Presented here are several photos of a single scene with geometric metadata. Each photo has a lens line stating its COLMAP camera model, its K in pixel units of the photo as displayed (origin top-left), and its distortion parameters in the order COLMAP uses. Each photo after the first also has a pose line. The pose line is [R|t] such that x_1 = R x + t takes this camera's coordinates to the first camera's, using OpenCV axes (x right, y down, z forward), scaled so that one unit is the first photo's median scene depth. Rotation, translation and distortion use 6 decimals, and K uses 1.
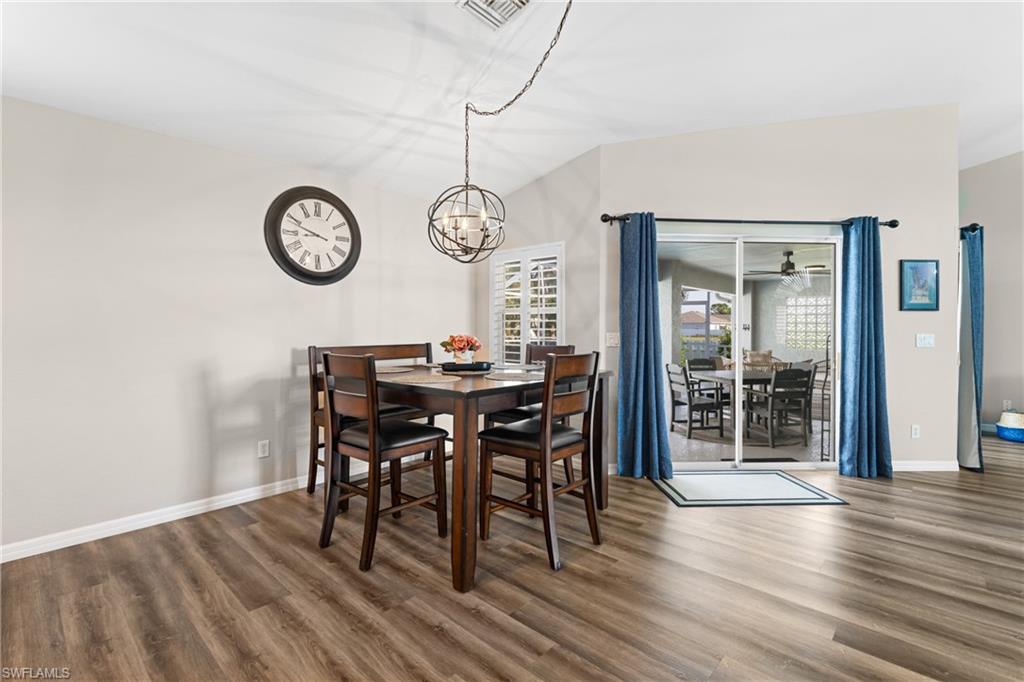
lens RADIAL K [[463.5, 0, 512.9], [0, 463.5, 335.2], [0, 0, 1]] dist [-0.000397, -0.000013]
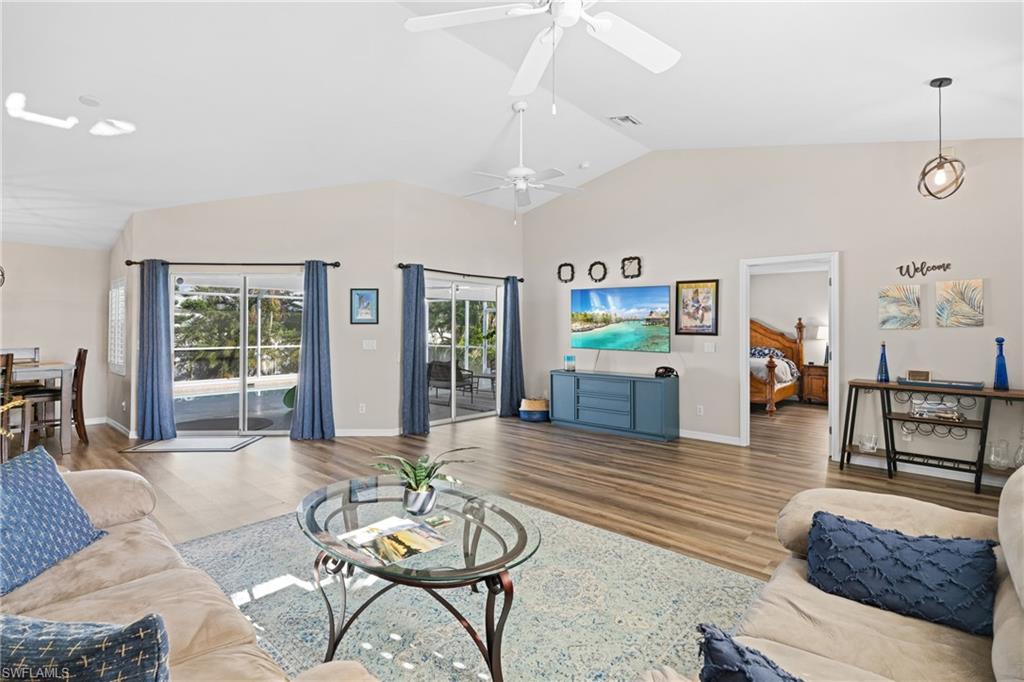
lens RADIAL K [[498.1, 0, 492.6], [0, 498.1, 322.6], [0, 0, 1]] dist [-0.014119, 0.000805]
pose [[0.999912, 0.001353, -0.013216, 1.326454], [-0.001594, 0.999832, -0.018244, -0.032357], [0.013189, 0.018263, 0.999746, -0.542014]]
